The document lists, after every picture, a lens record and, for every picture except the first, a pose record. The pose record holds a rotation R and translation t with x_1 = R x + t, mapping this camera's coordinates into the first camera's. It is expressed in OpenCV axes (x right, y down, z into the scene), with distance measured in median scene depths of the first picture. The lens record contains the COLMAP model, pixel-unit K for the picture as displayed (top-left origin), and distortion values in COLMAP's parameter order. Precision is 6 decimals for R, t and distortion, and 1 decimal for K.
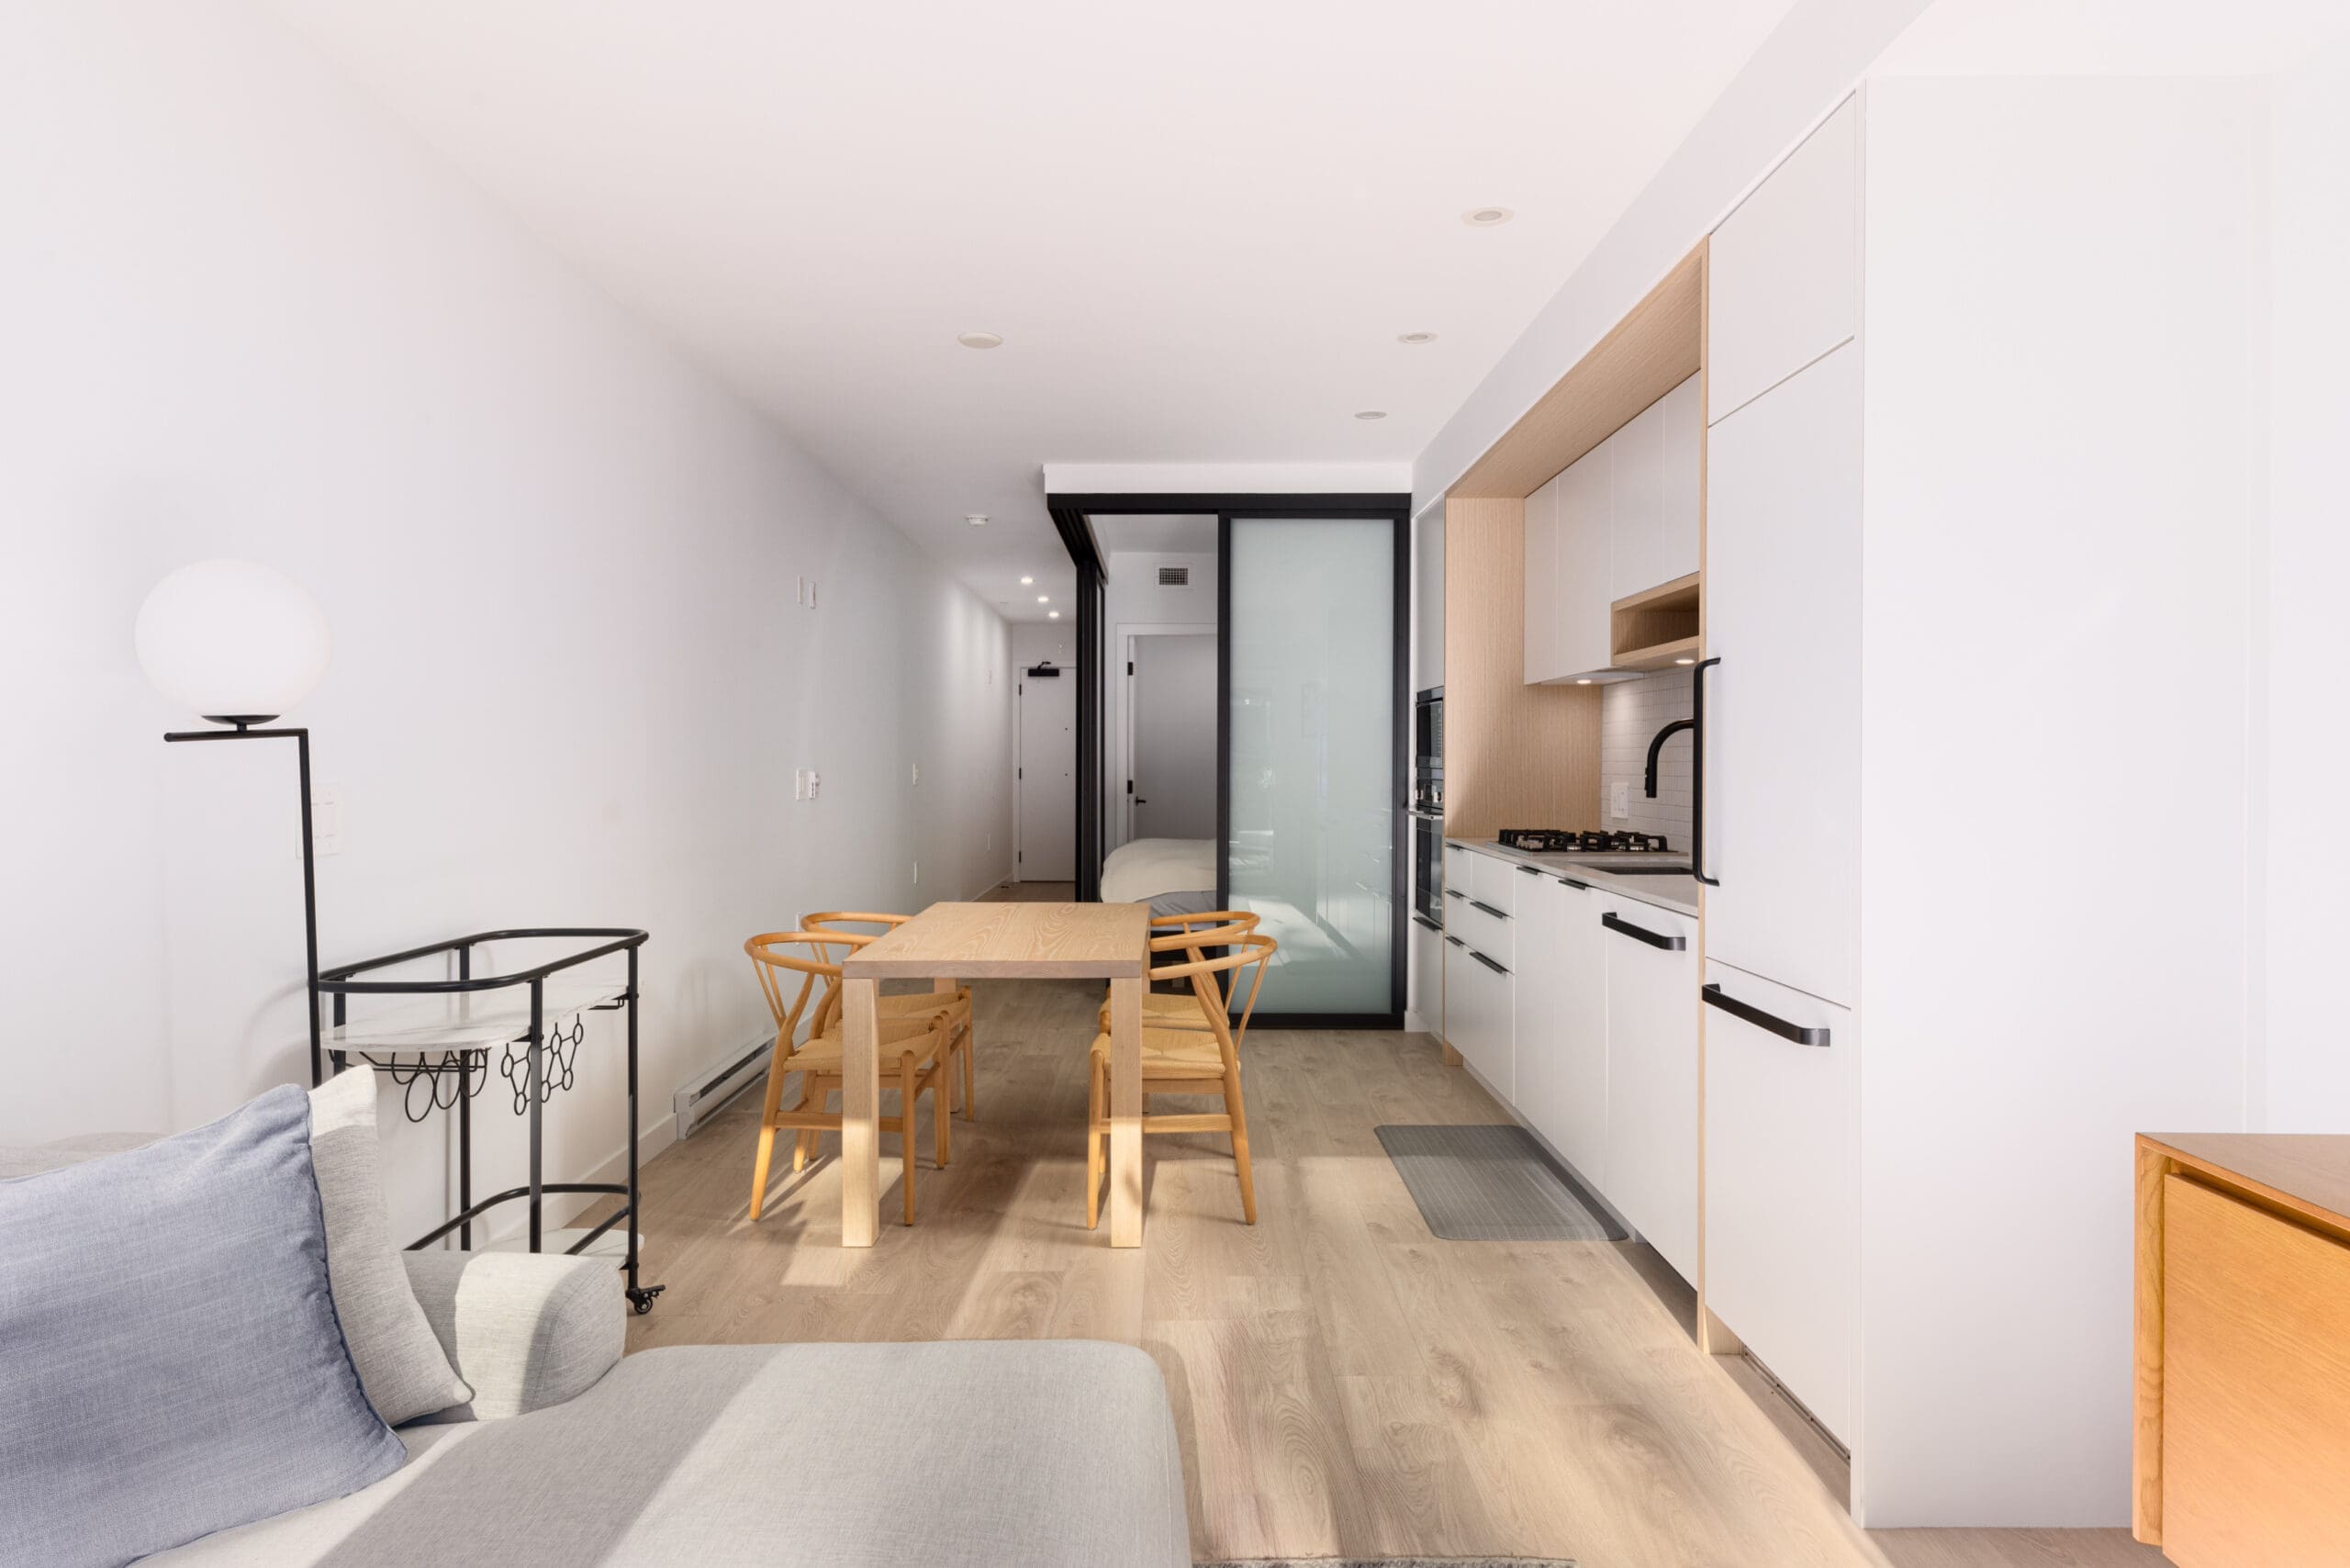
lens RADIAL K [[1355.6, 0, 1178.3], [0, 1355.6, 781.0], [0, 0, 1]] dist [0.004492, 0.000004]
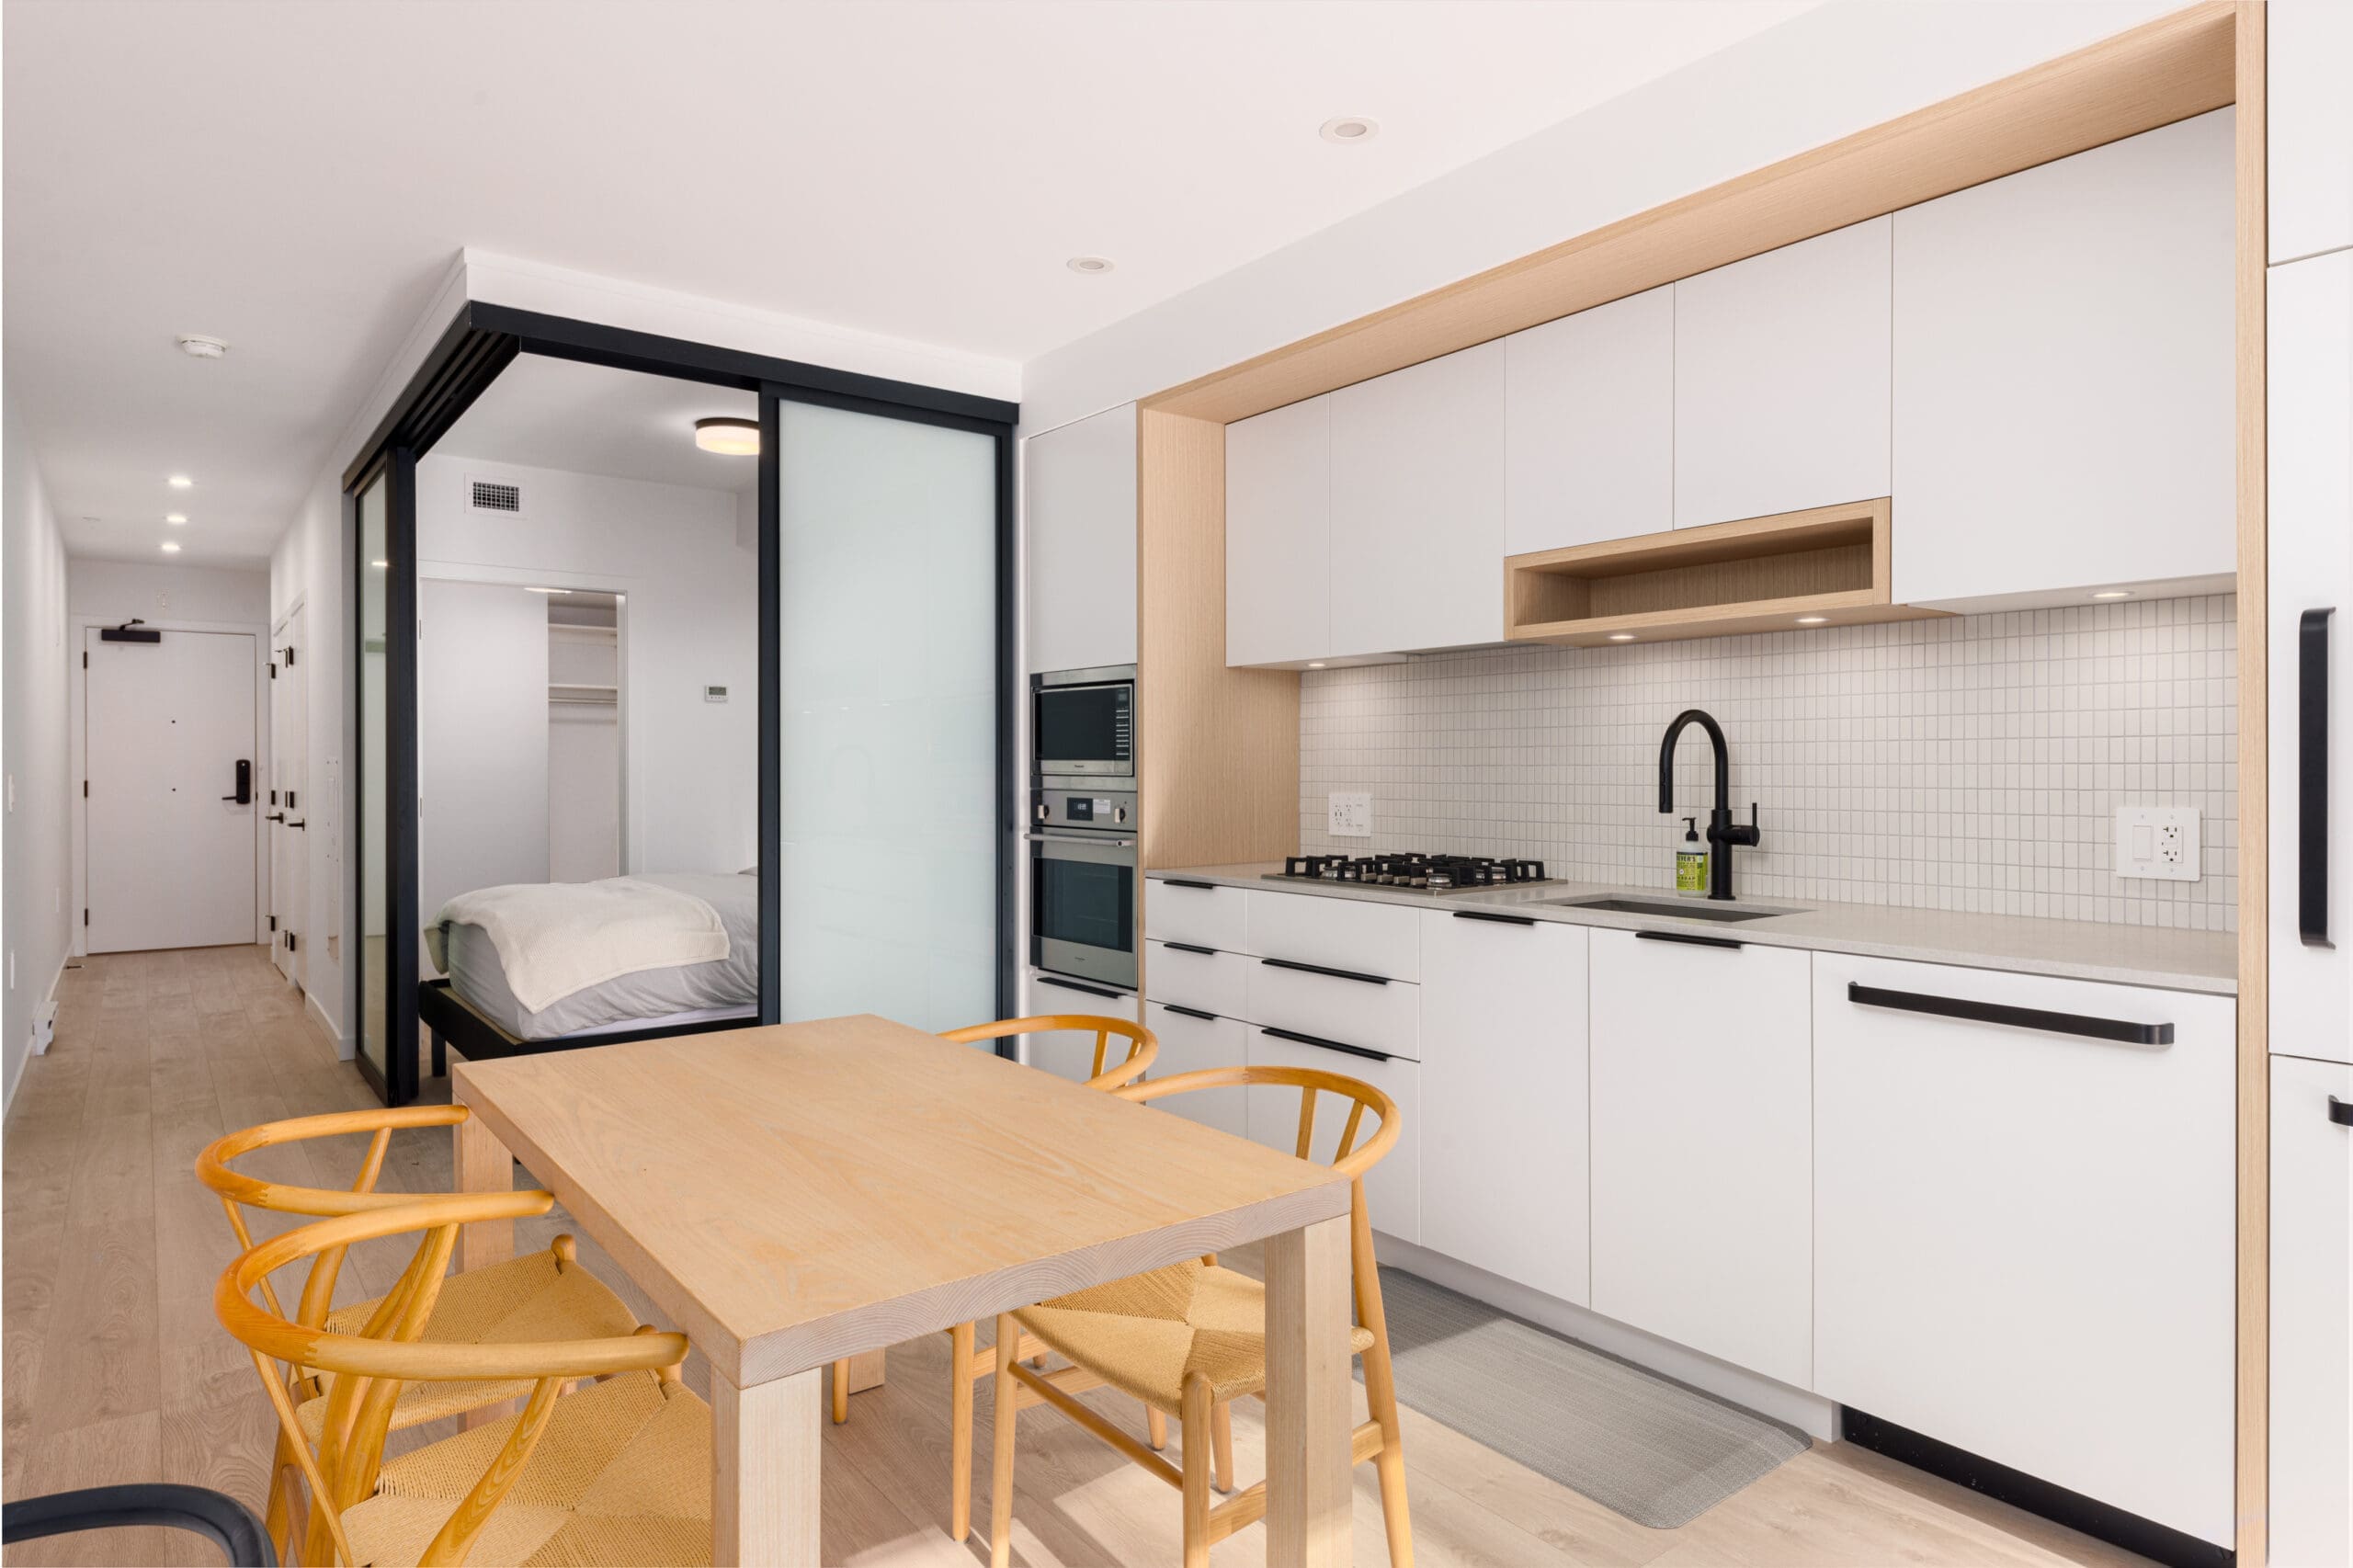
lens RADIAL K [[1357.3, 0, 1182.8], [0, 1357.3, 775.9], [0, 0, 1]] dist [0.004492, 0.000004]
pose [[0.796316, -0.004505, 0.604863, -0.203934], [0.010694, 0.999921, -0.006631, -0.004010], [-0.604786, 0.011749, 0.796302, 0.360709]]
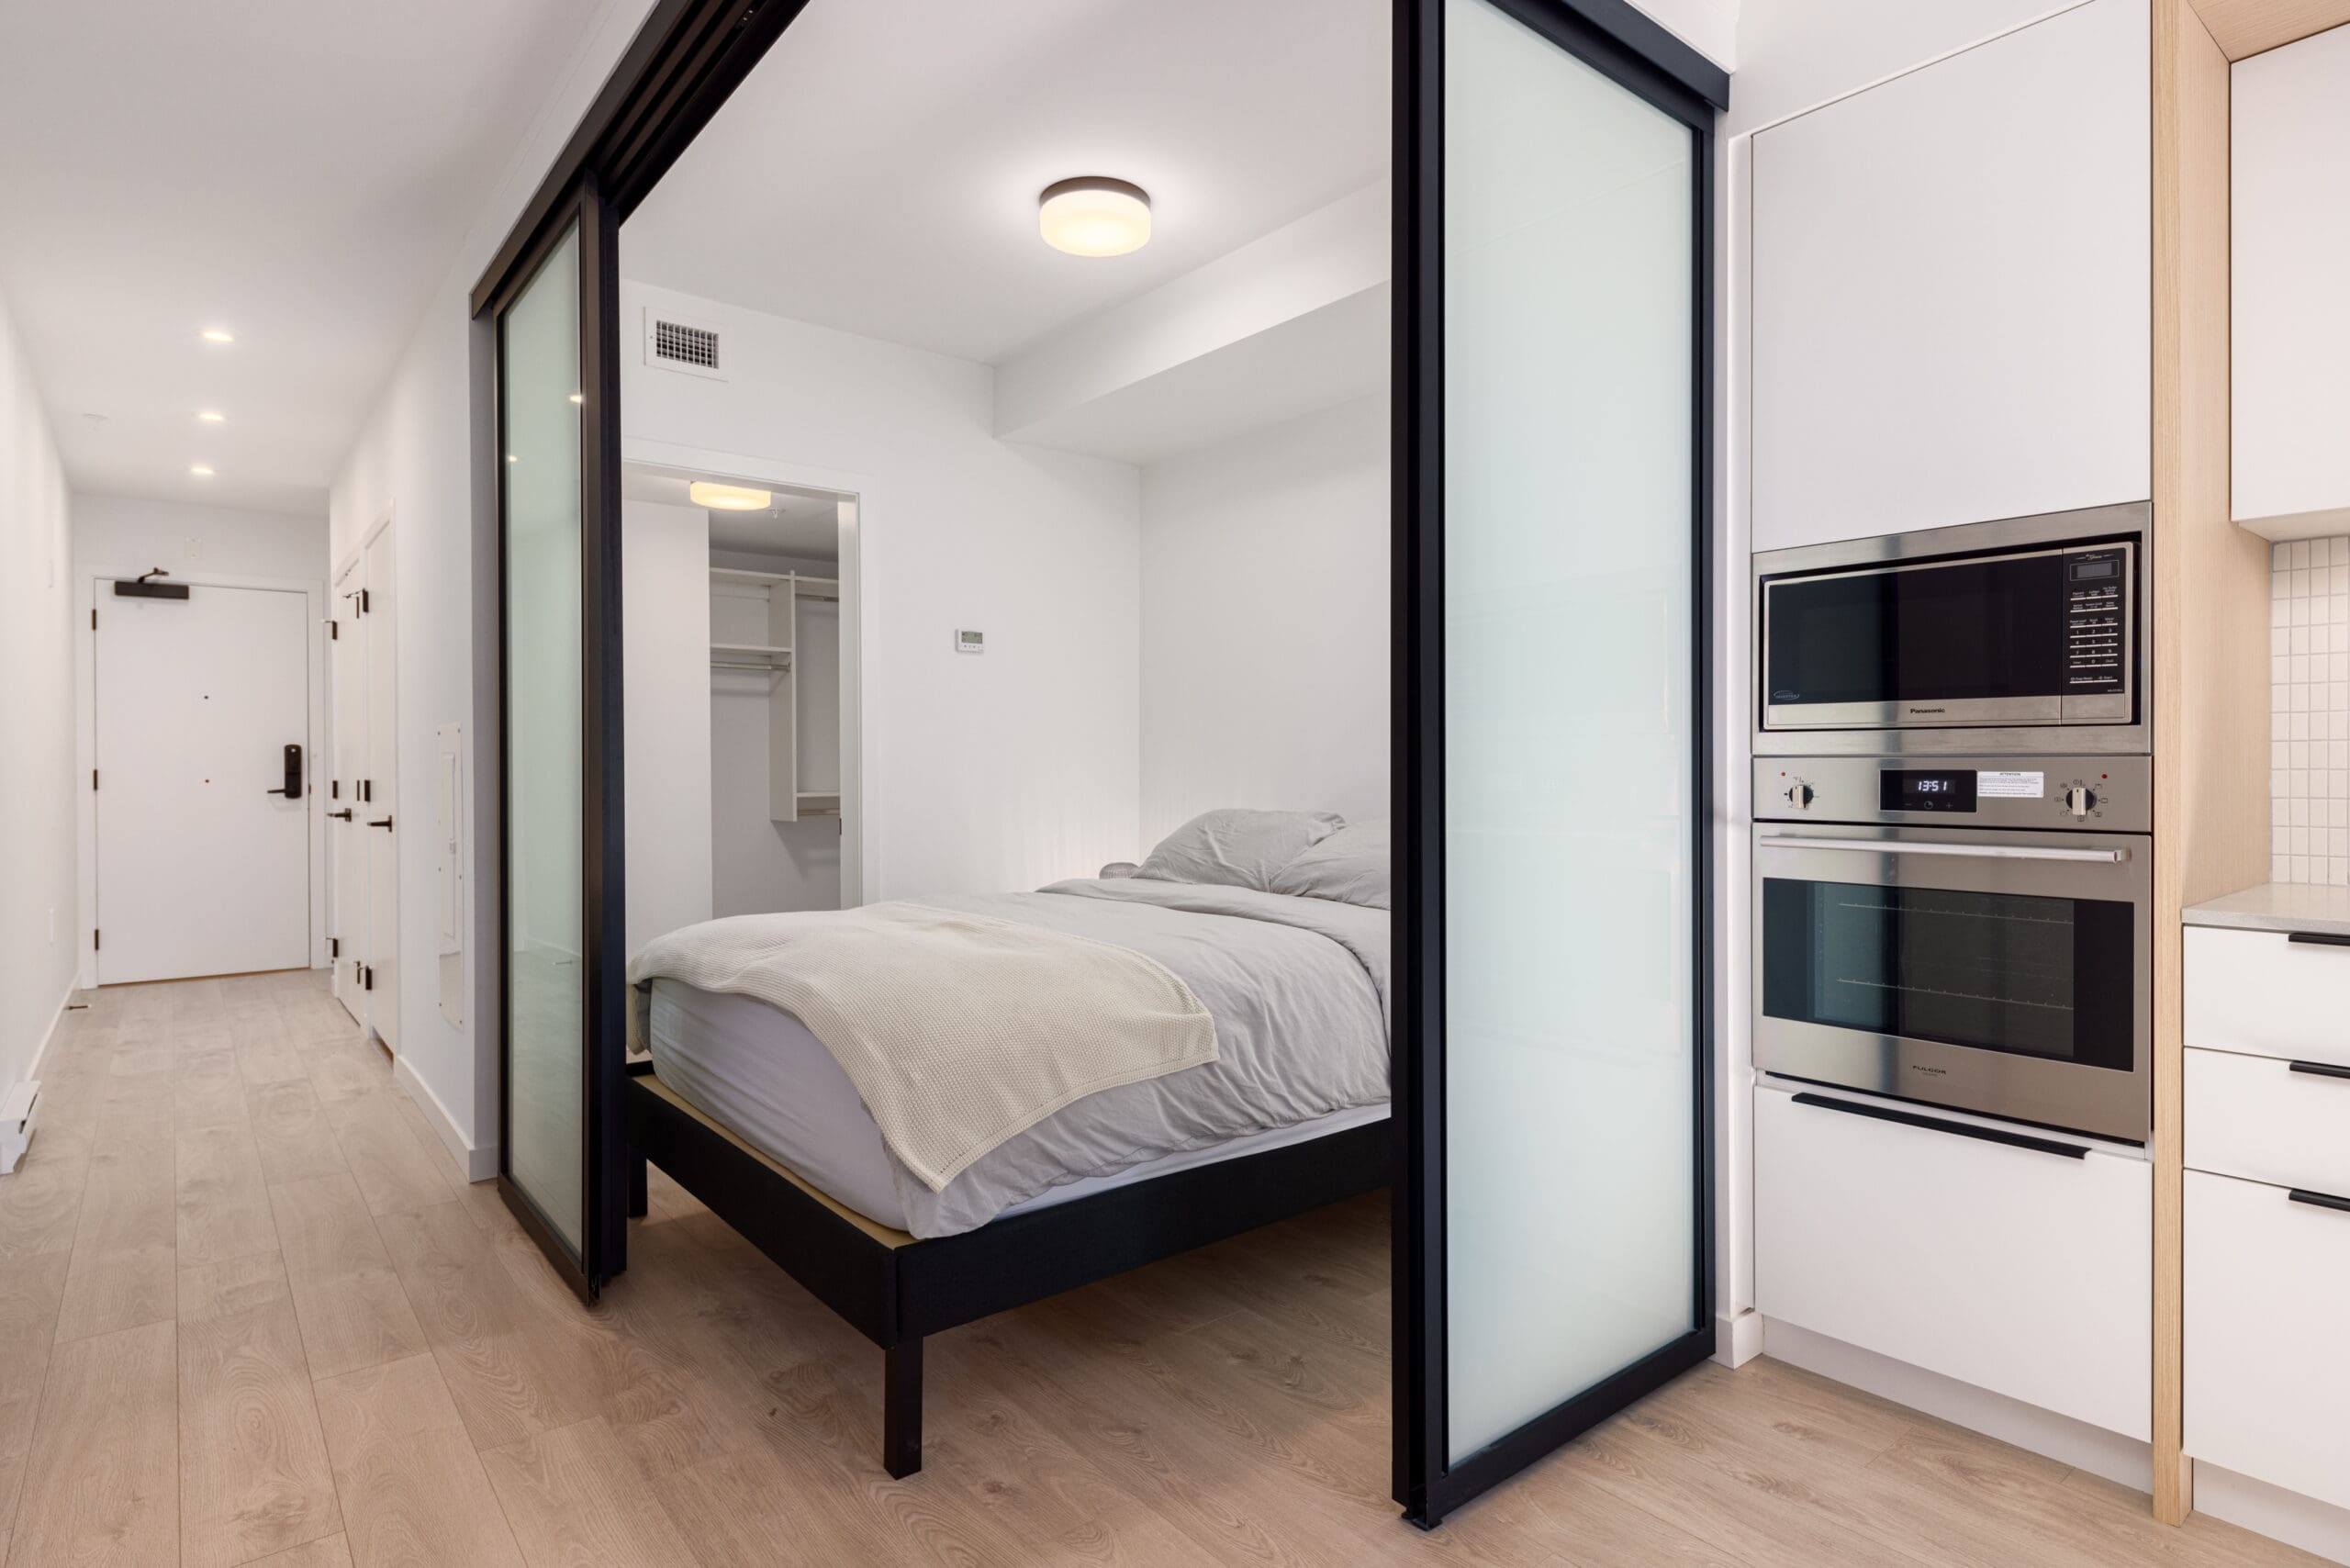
lens RADIAL K [[1247.7, 0, 1170.3], [0, 1247.7, 775.7], [0, 0, 1]] dist [0.013118, -0.002723]
pose [[0.784955, -0.007284, 0.619510, -0.202313], [0.013649, 0.999892, -0.005538, 0.002689], [-0.619402, 0.012803, 0.784969, 0.803140]]
